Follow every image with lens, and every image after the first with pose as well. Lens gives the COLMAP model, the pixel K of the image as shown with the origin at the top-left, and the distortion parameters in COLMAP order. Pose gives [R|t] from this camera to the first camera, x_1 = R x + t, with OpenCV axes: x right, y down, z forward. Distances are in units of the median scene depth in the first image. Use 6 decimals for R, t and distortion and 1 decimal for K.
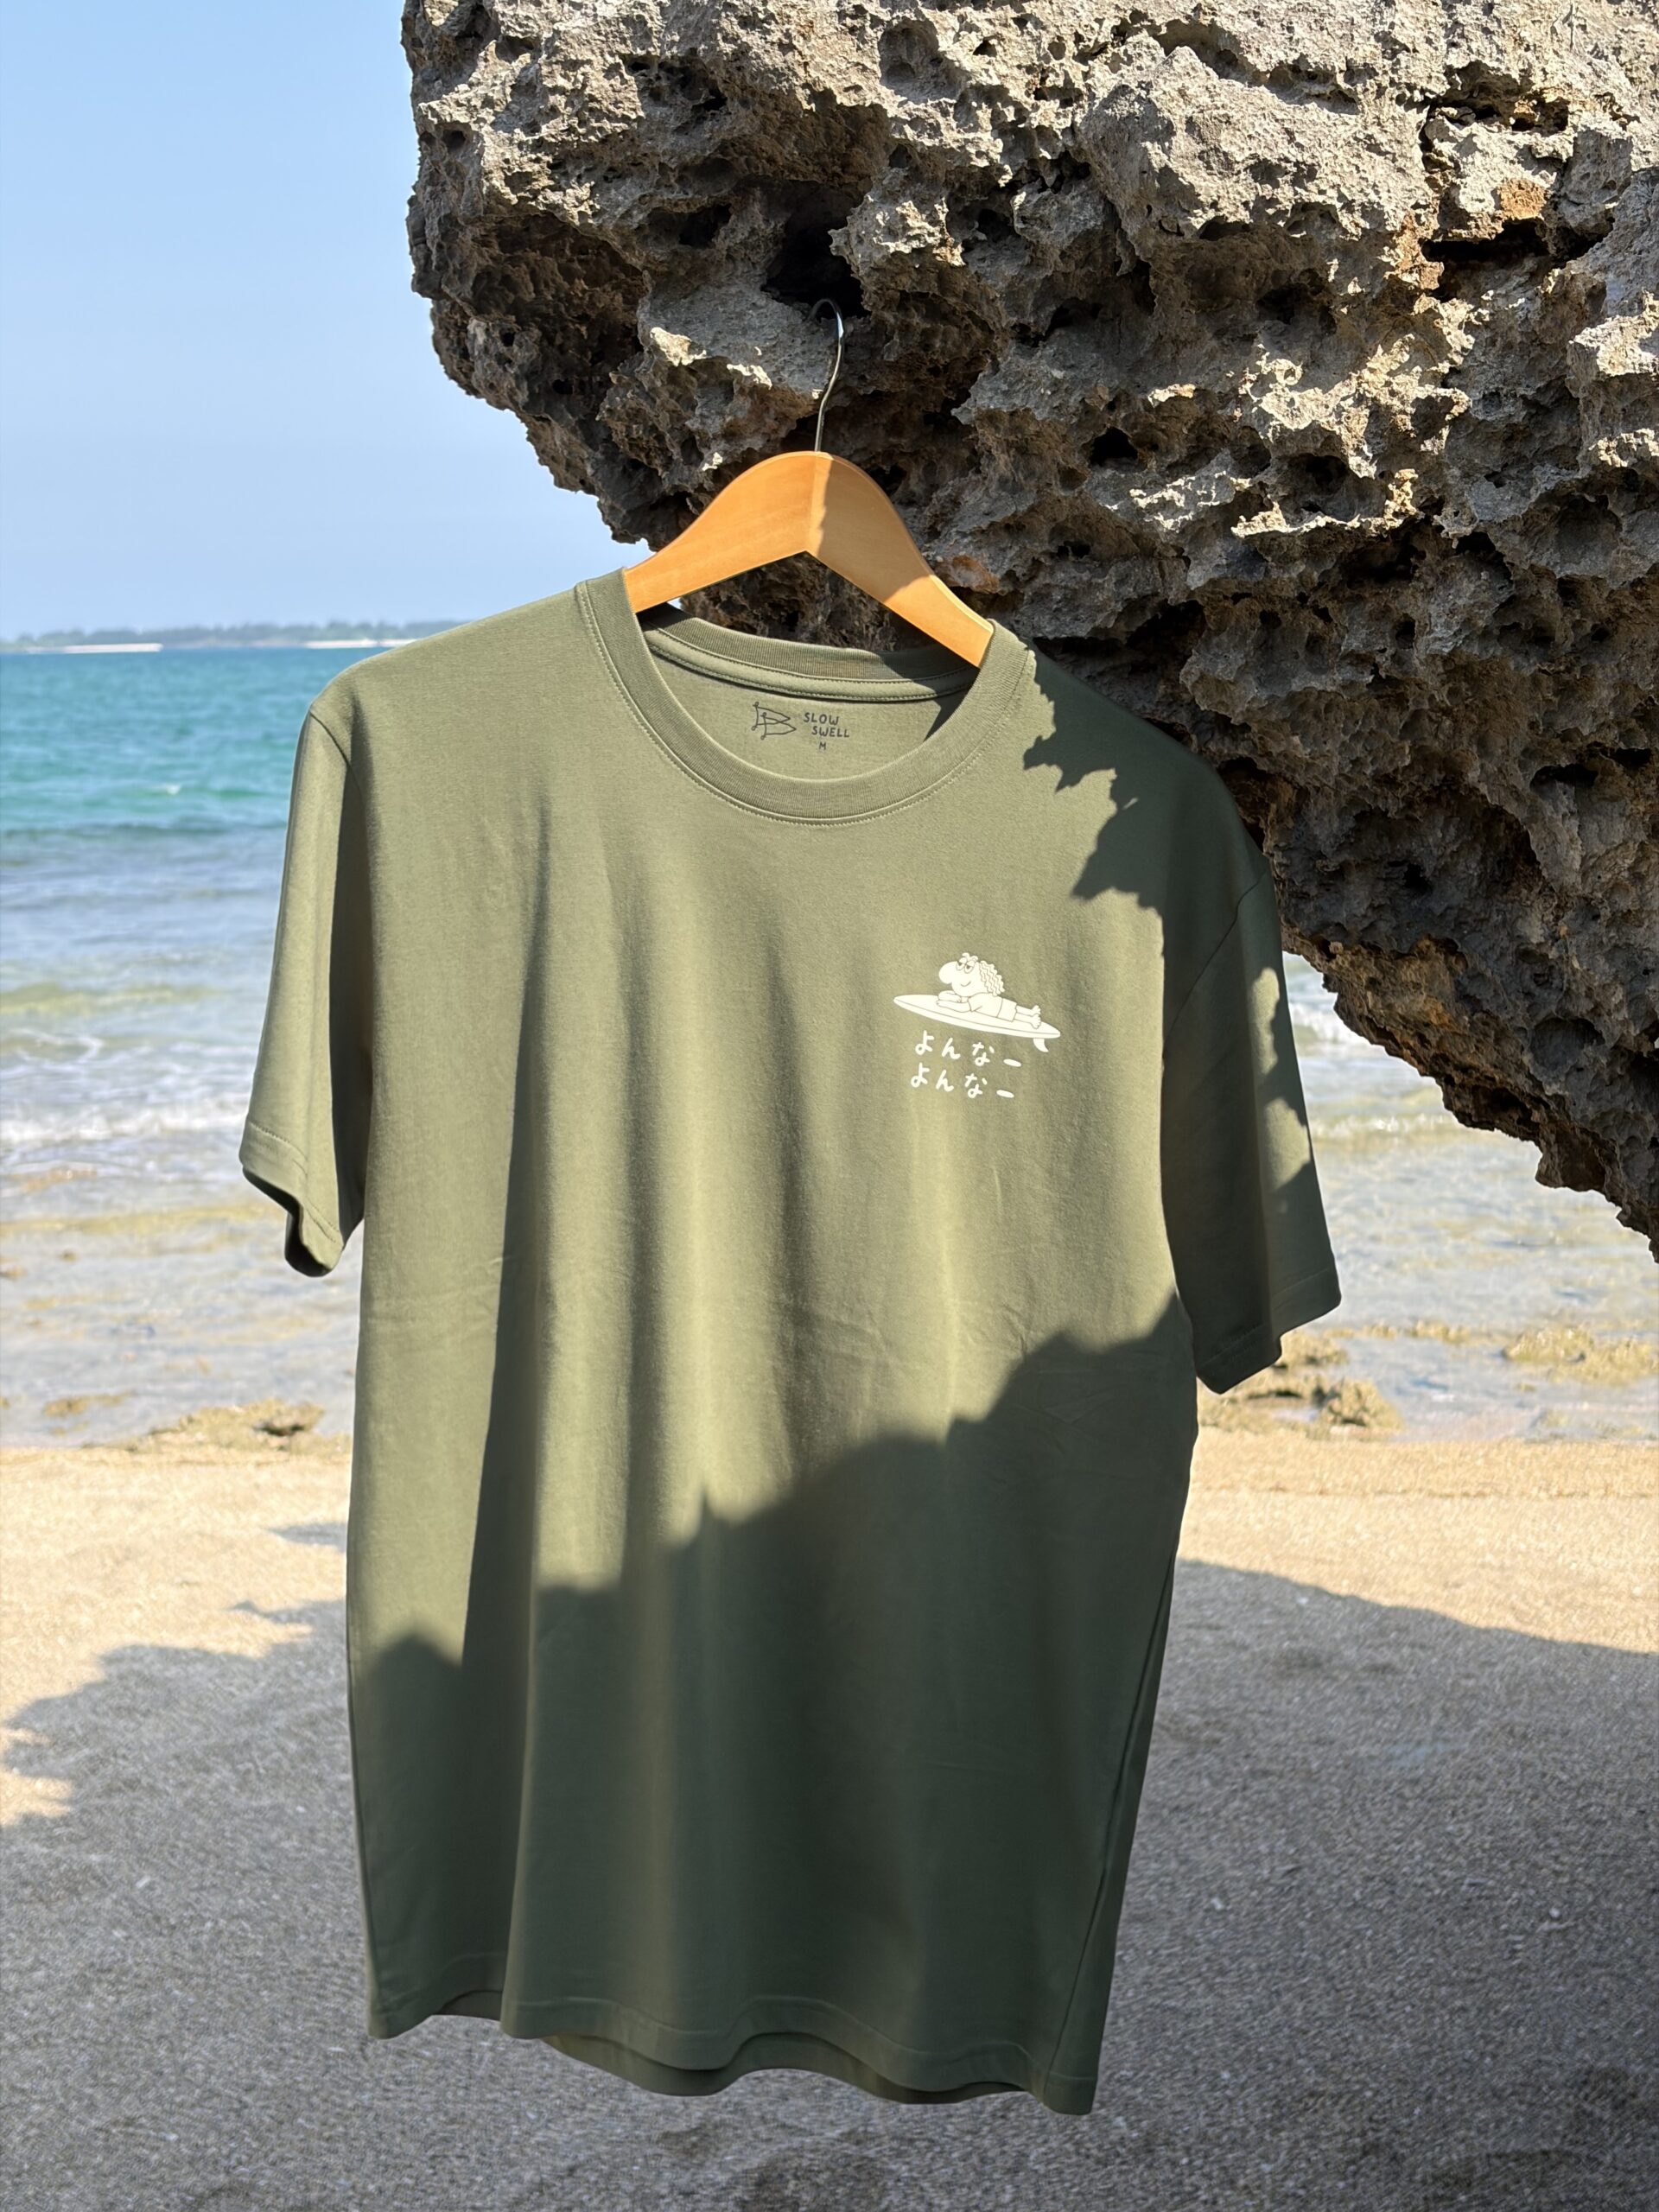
lens RADIAL K [[3358.6, 0, 829.5], [0, 3358.6, 1106.0], [0, 0, 1]] dist [0.043675, 0.002993]
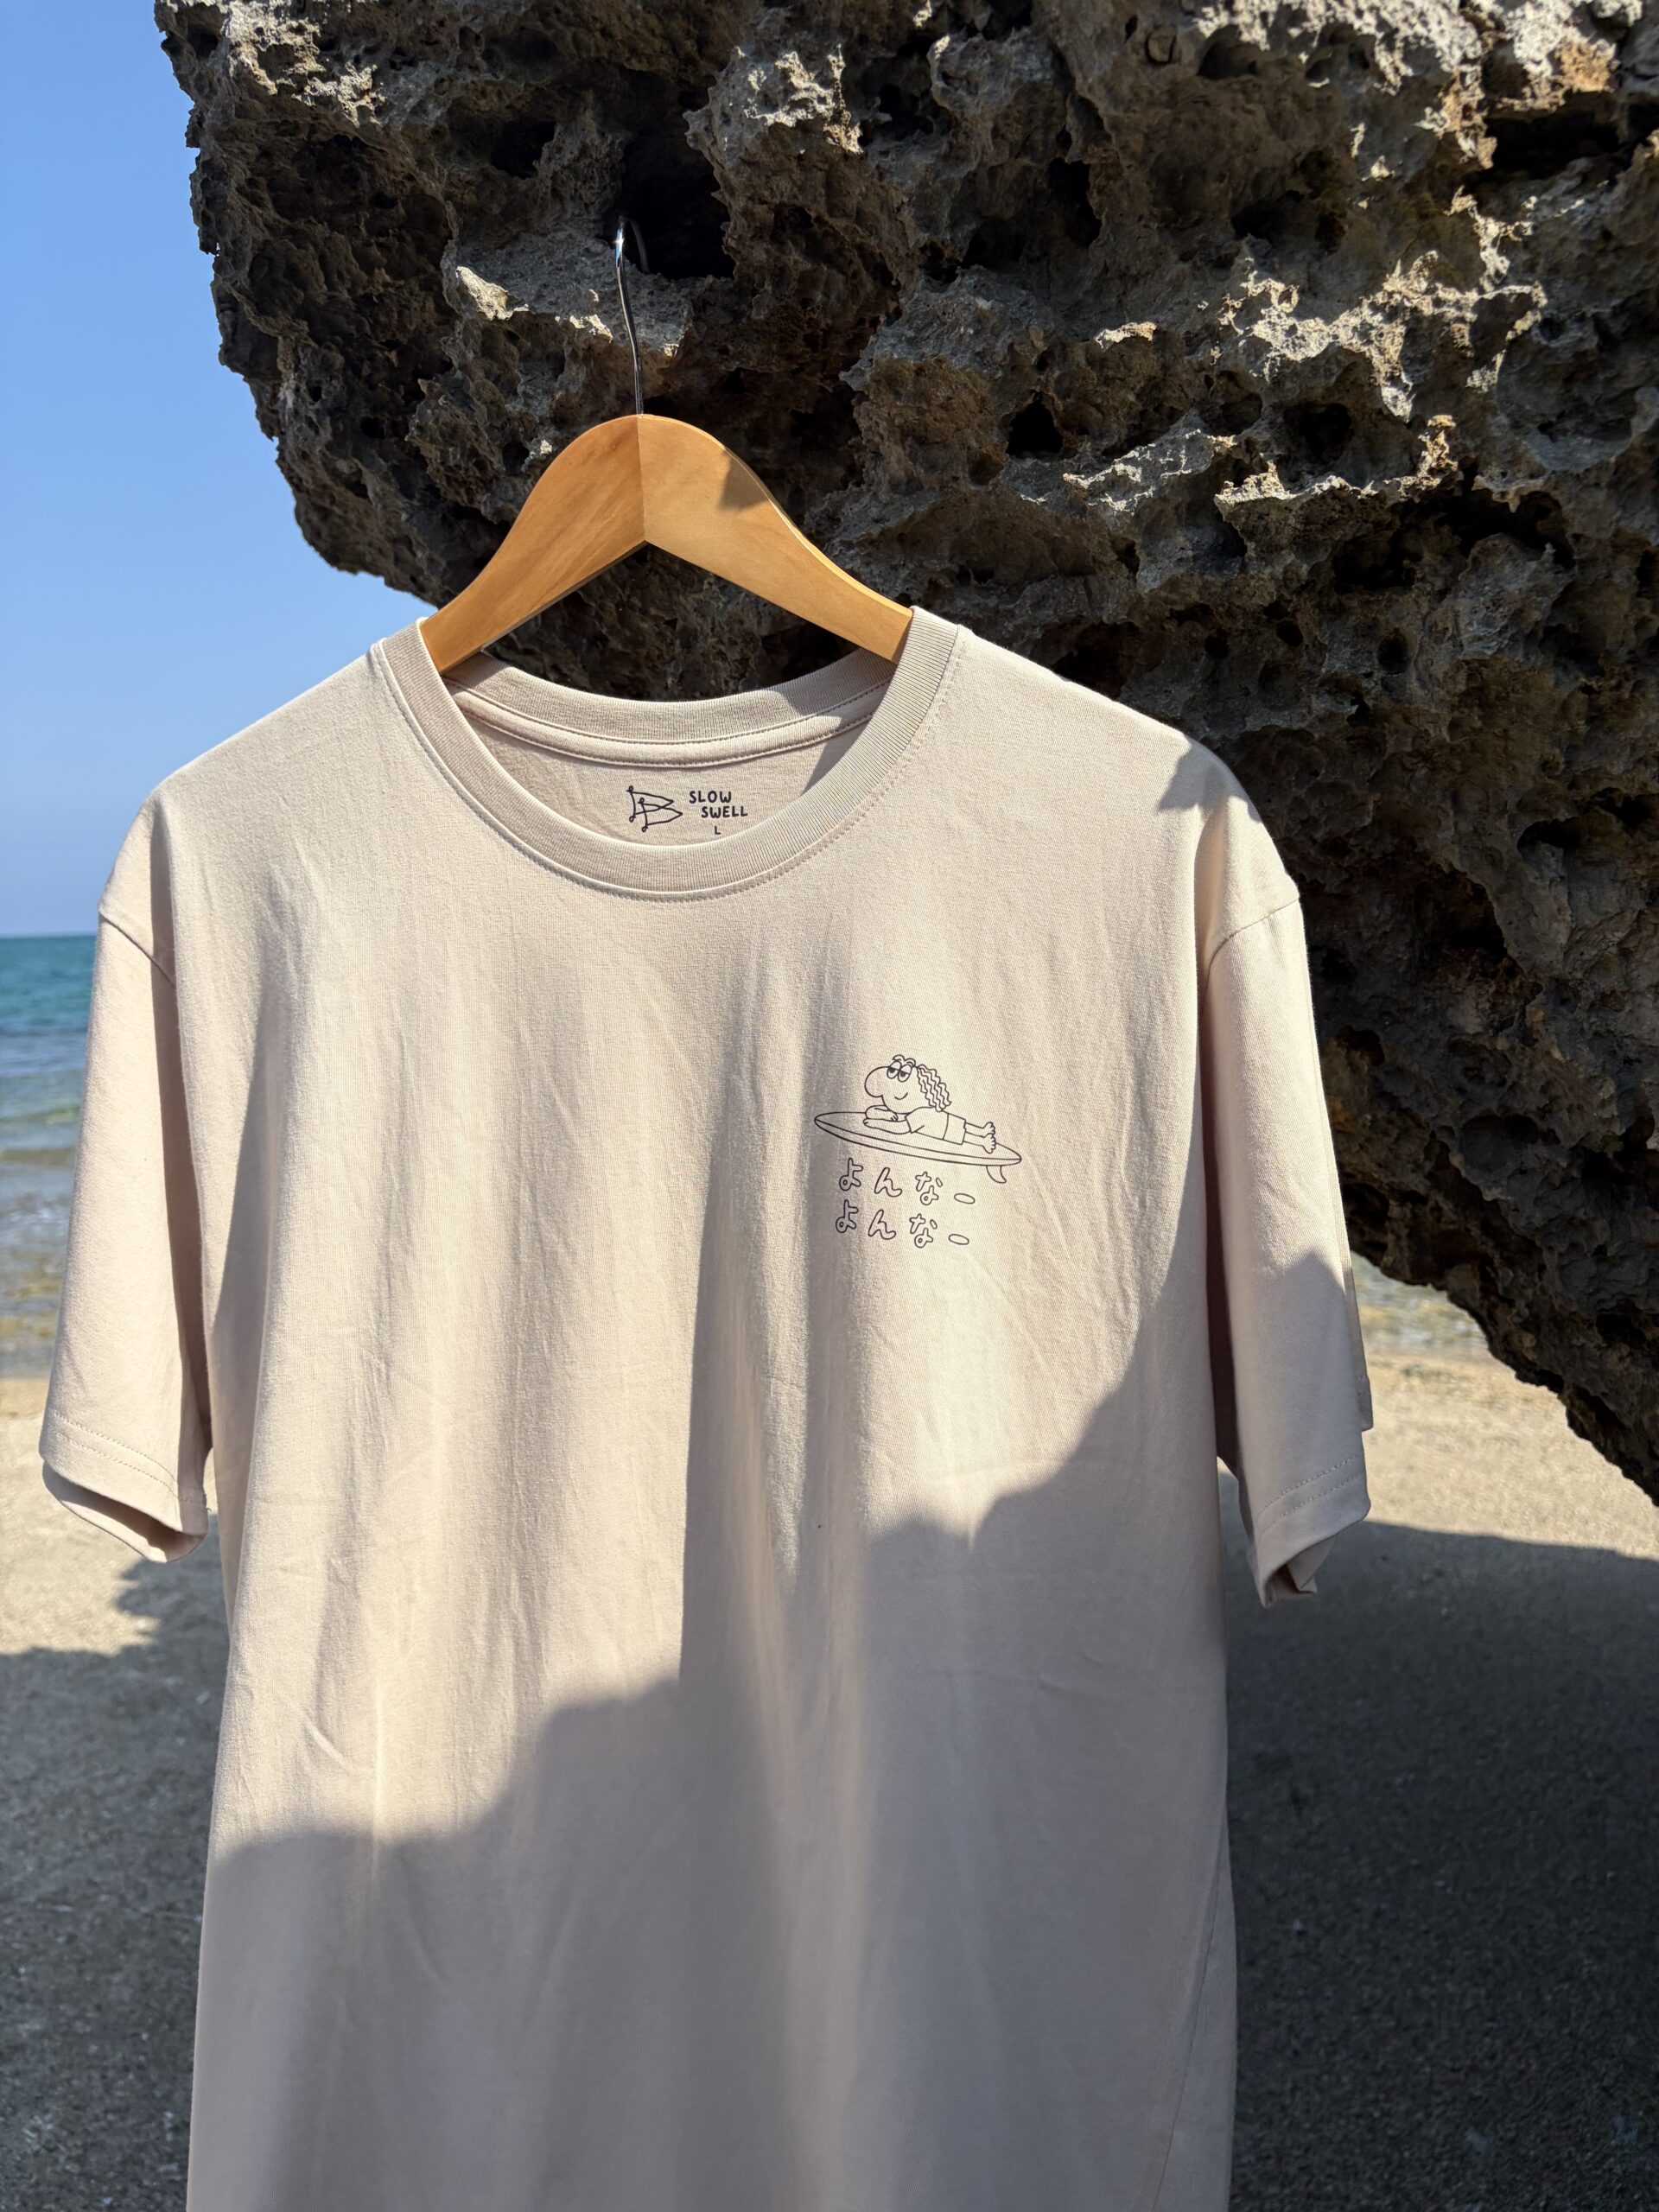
lens RADIAL K [[1646.5, 0, 829.5], [0, 1646.5, 1106.0], [0, 0, 1]] dist [-0.002832, -0.004538]
pose [[0.992978, -0.019861, 0.116618, -0.015184], [0.023034, 0.999399, -0.025923, -0.022858], [-0.116033, 0.028427, 0.992838, 0.620433]]
